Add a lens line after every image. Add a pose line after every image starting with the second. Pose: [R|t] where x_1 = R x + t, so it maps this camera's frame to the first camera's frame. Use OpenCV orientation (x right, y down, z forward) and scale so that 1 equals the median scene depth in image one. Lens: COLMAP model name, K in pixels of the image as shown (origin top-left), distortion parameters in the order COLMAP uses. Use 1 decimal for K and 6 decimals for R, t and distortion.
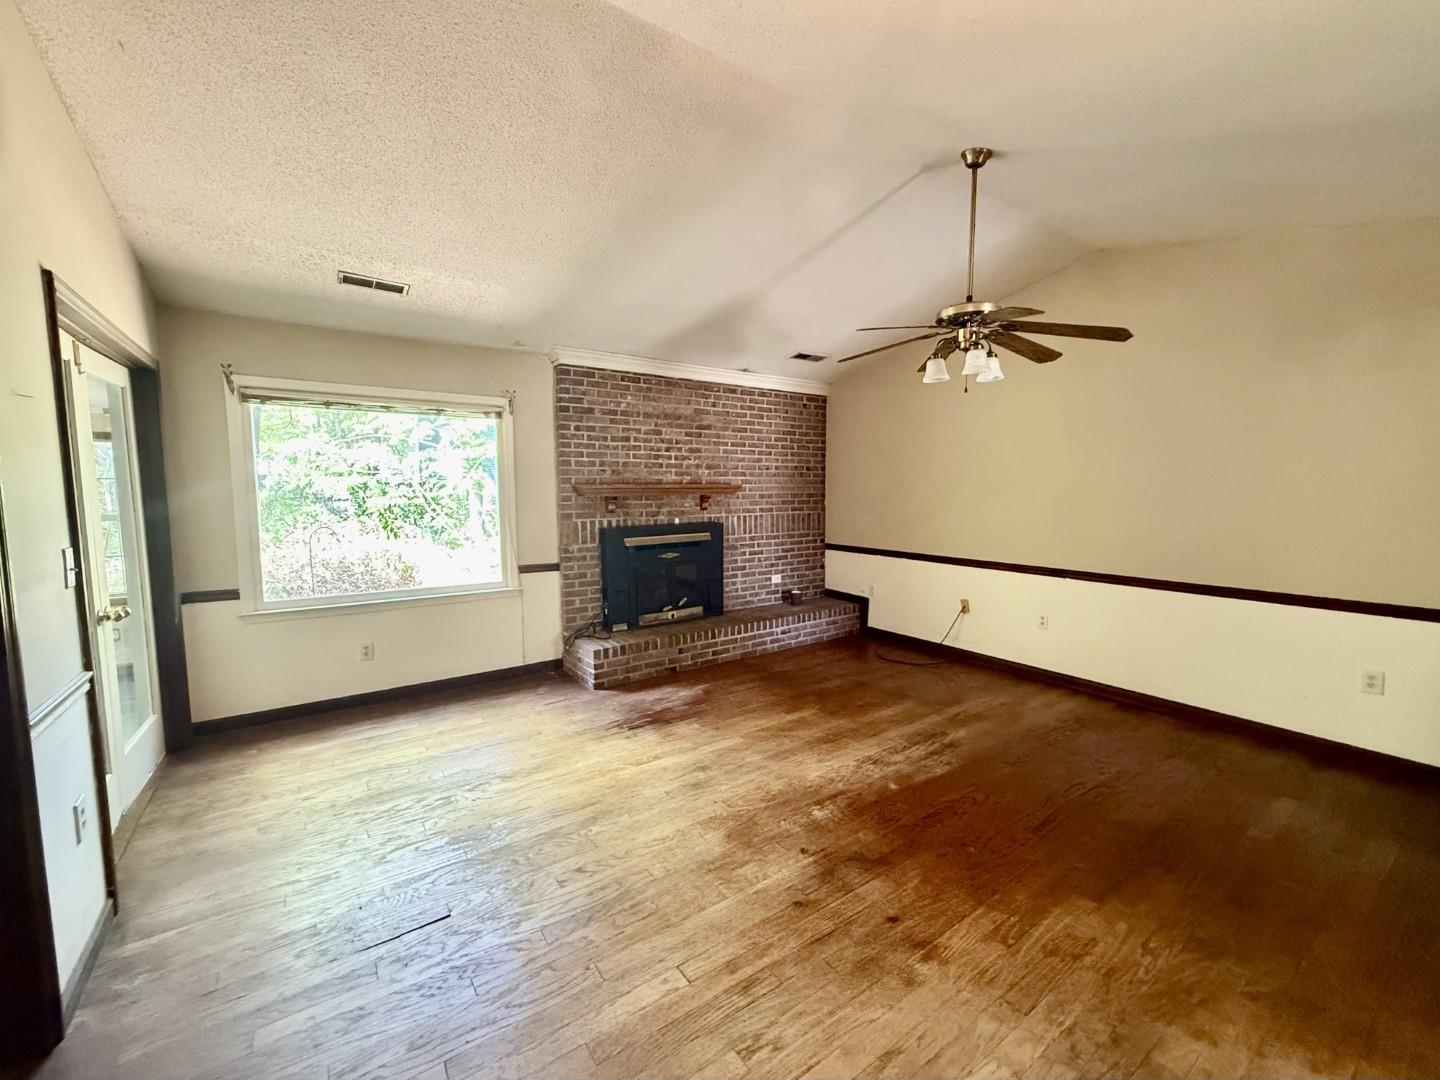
lens RADIAL K [[589.0, 0, 728.2], [0, 589.0, 540.9], [0, 0, 1]] dist [0.000543, 0.000190]
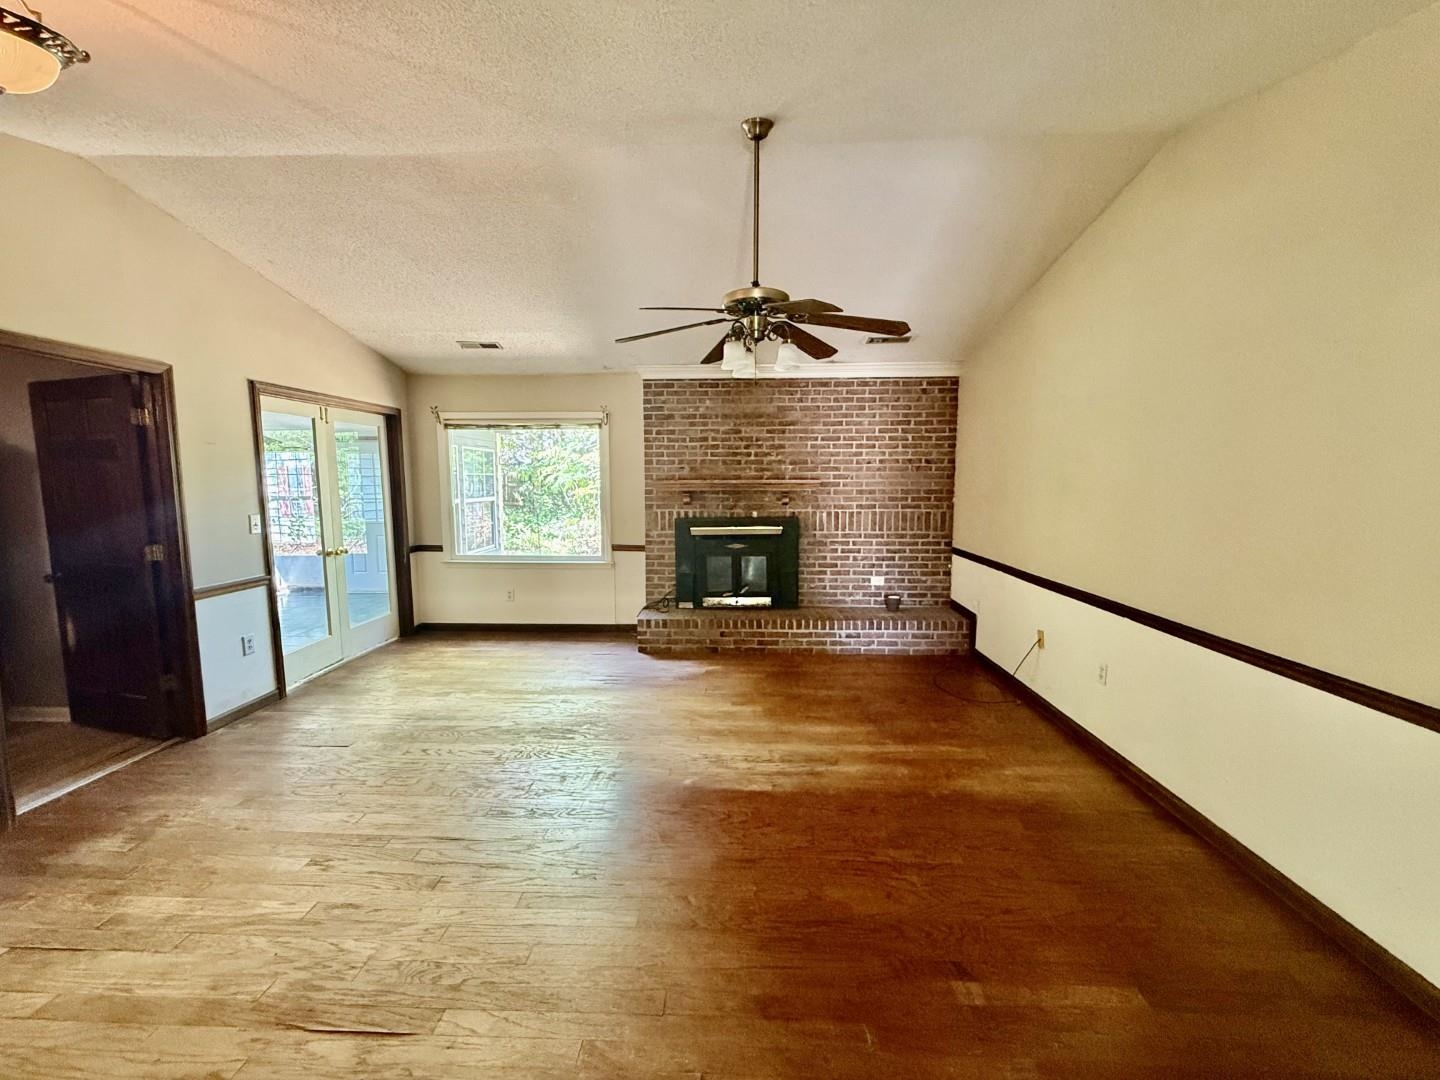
lens RADIAL K [[589.0, 0, 728.2], [0, 589.0, 540.9], [0, 0, 1]] dist [0.000543, 0.000190]
pose [[0.791487, 0.066083, -0.607603, 0.530131], [-0.055362, 0.997802, 0.036405, -0.022459], [0.608674, 0.004824, 0.793406, 0.134324]]
